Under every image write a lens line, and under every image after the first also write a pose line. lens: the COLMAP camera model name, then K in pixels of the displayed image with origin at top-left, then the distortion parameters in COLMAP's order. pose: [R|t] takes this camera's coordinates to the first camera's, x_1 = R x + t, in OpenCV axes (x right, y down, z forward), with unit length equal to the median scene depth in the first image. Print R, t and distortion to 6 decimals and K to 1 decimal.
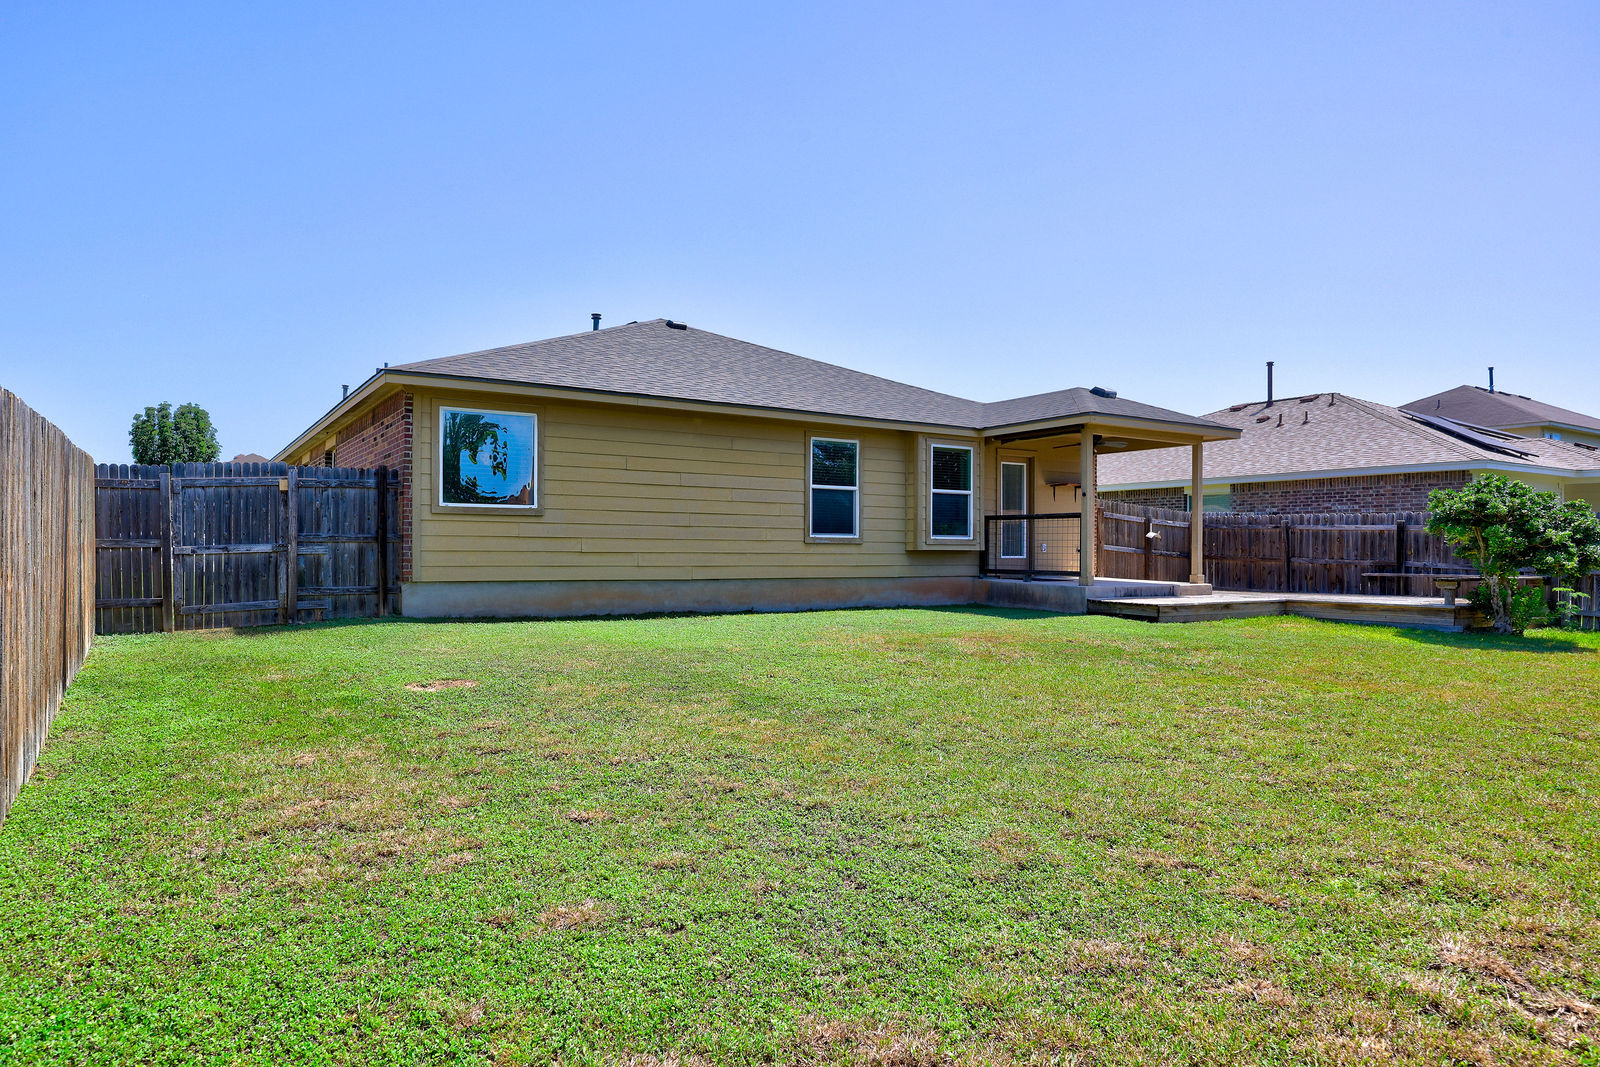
lens RADIAL K [[1019.8, 0, 801.0], [0, 1019.8, 533.4], [0, 0, 1]] dist [0.021975, 0.000125]
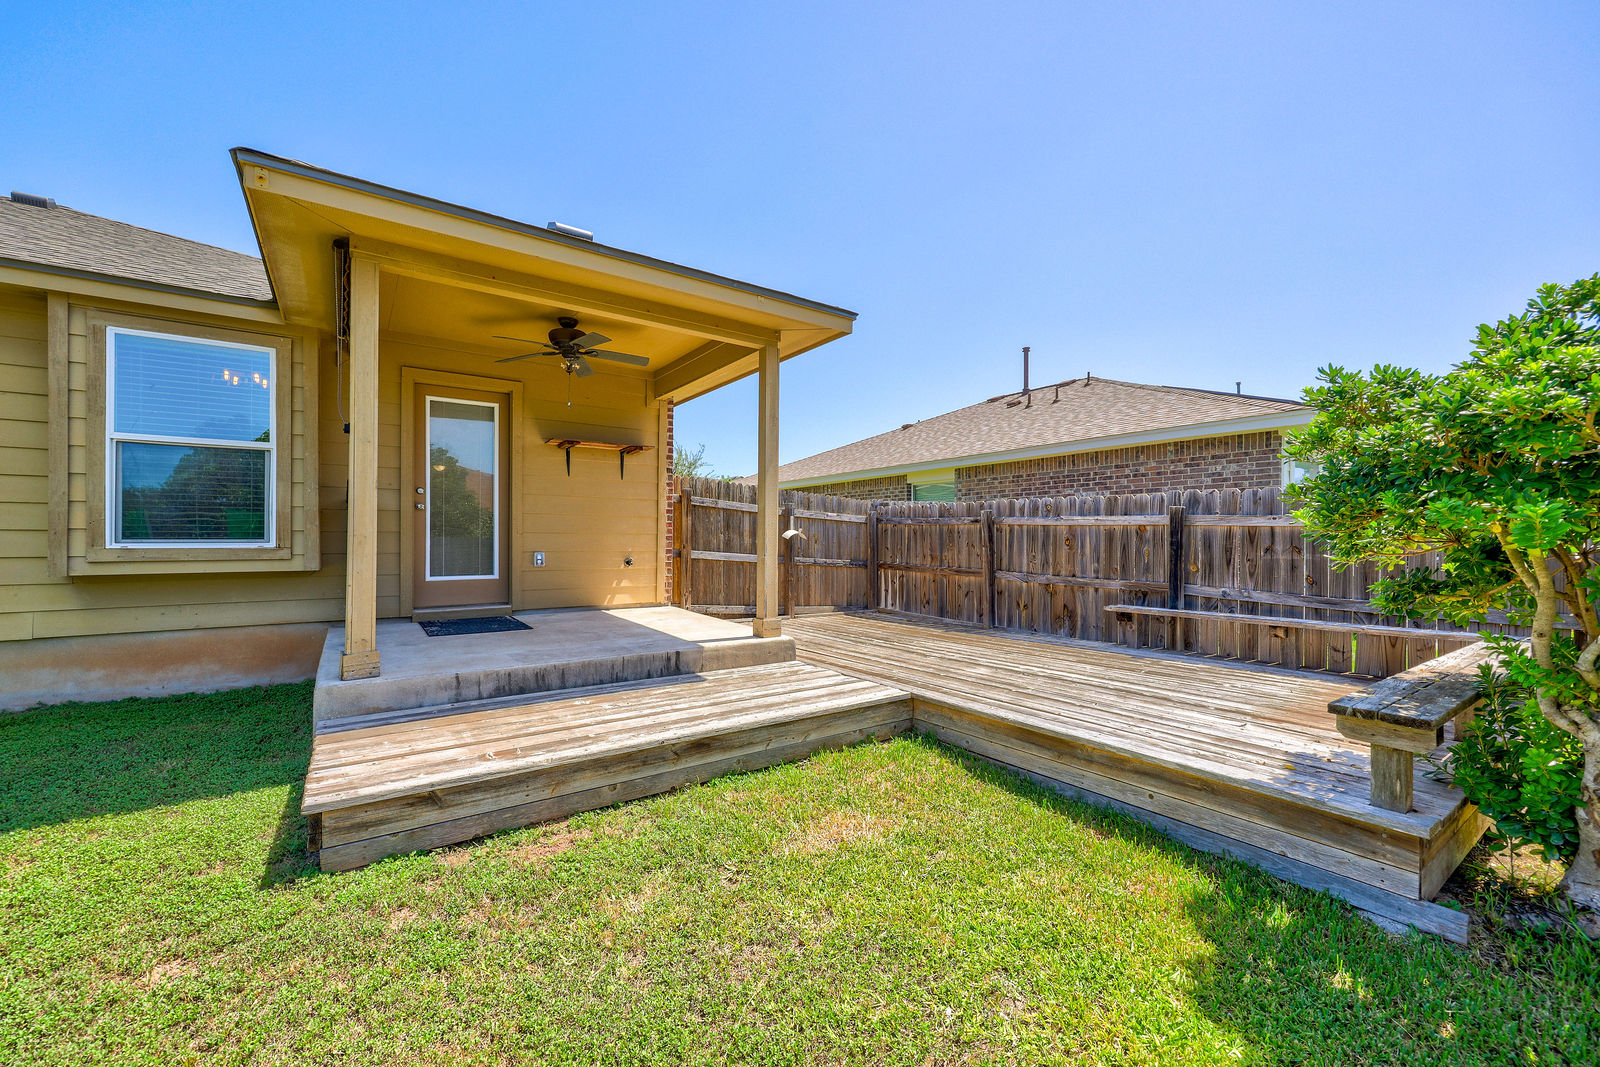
lens RADIAL K [[643.4, 0, 797.3], [0, 643.4, 540.7], [0, 0, 1]] dist [-0.002021, -0.000017]
pose [[0.999711, -0.003446, 0.023802, 0.354492], [0.003060, 0.999864, 0.016201, -0.000973], [-0.023855, -0.016124, 0.999585, 0.627399]]
